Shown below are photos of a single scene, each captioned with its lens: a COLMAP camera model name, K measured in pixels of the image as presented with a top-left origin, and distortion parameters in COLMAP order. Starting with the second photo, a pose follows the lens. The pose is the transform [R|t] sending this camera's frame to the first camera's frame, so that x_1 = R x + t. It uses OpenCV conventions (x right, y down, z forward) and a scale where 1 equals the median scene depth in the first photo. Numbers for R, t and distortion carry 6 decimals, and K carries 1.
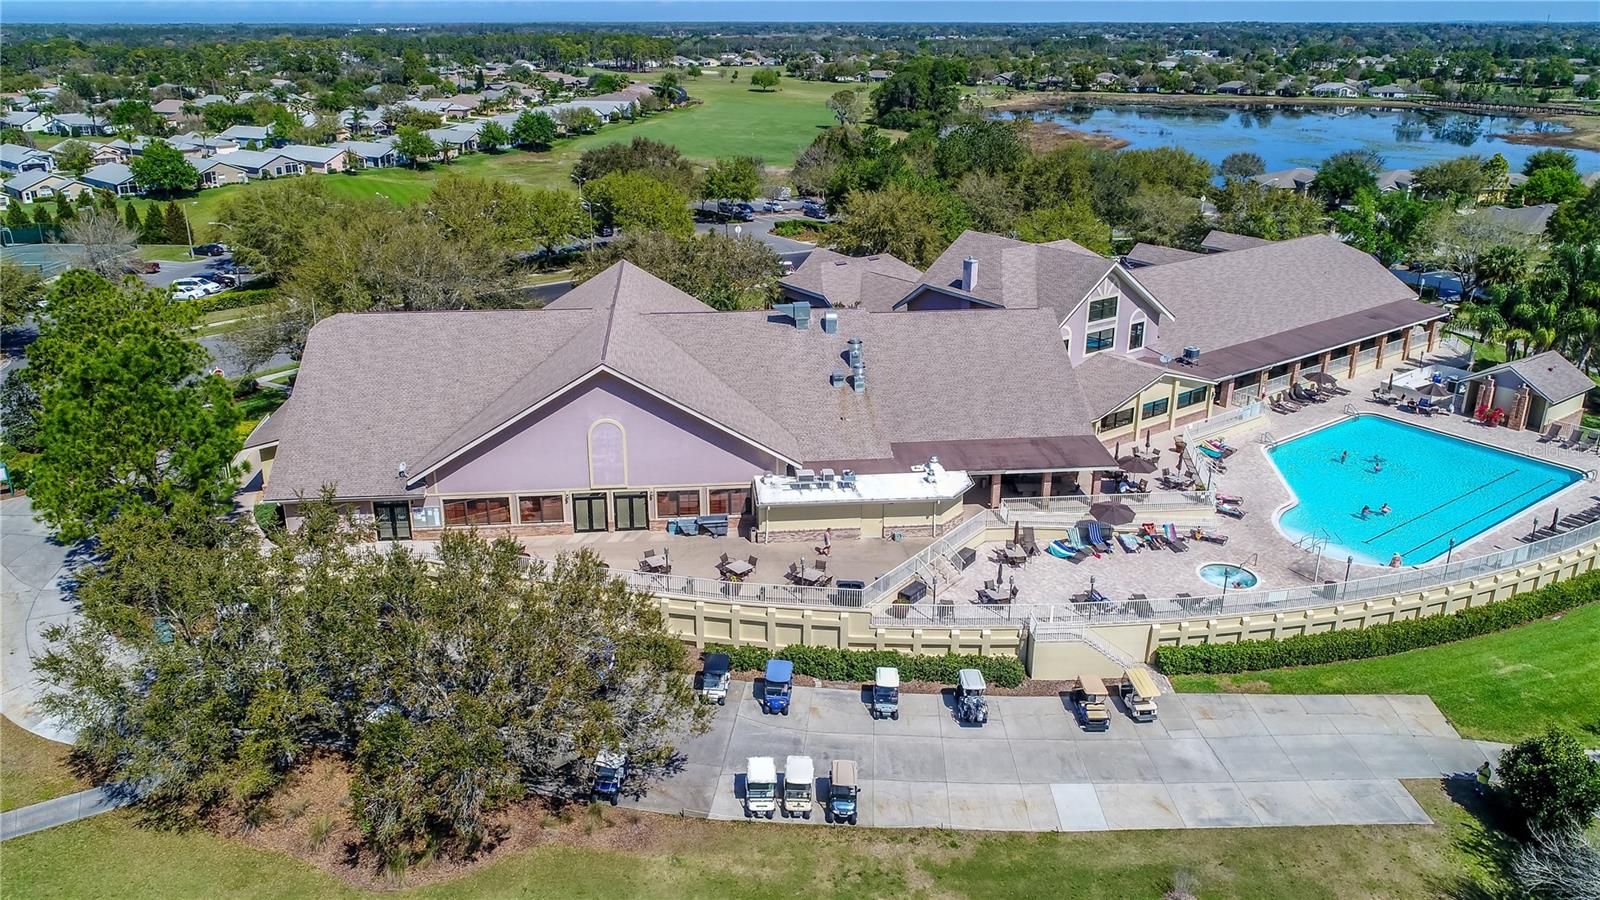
lens RADIAL K [[1086.3, 0, 800.0], [0, 1086.3, 450.0], [0, 0, 1]] dist [-0.001092, -0.003461]
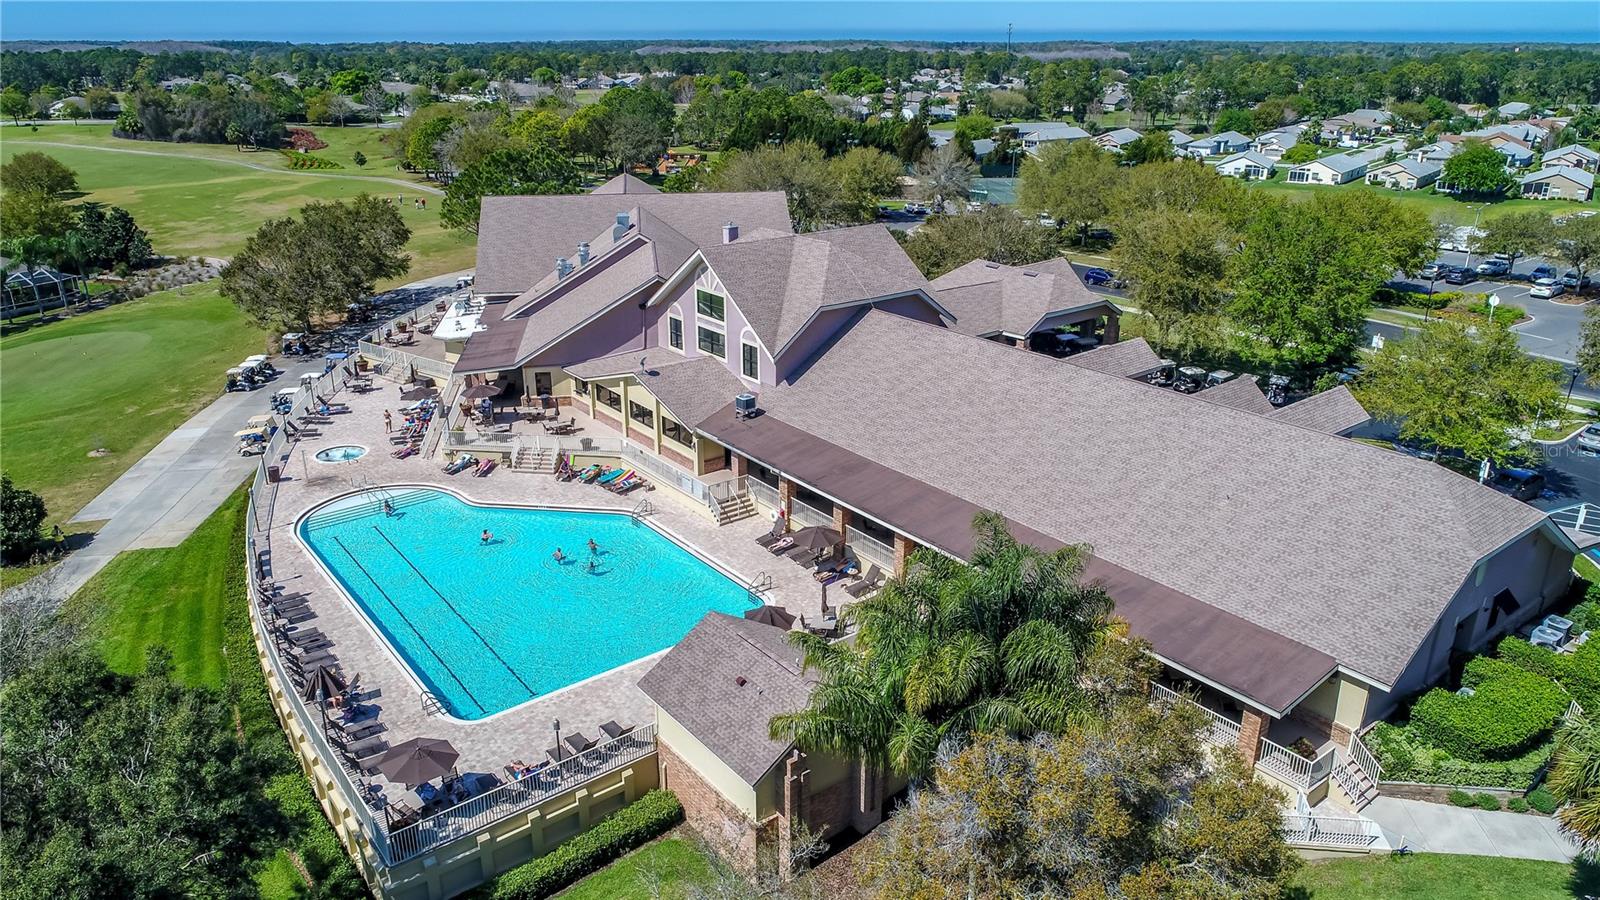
lens RADIAL K [[1086.3, 0, 800.0], [0, 1086.3, 450.0], [0, 0, 1]] dist [-0.001092, -0.003461]
pose [[0.041058, 0.357047, -0.933184, 1.396036], [-0.359142, 0.876824, 0.319682, -0.407305], [0.932379, 0.322020, 0.164232, 1.177838]]
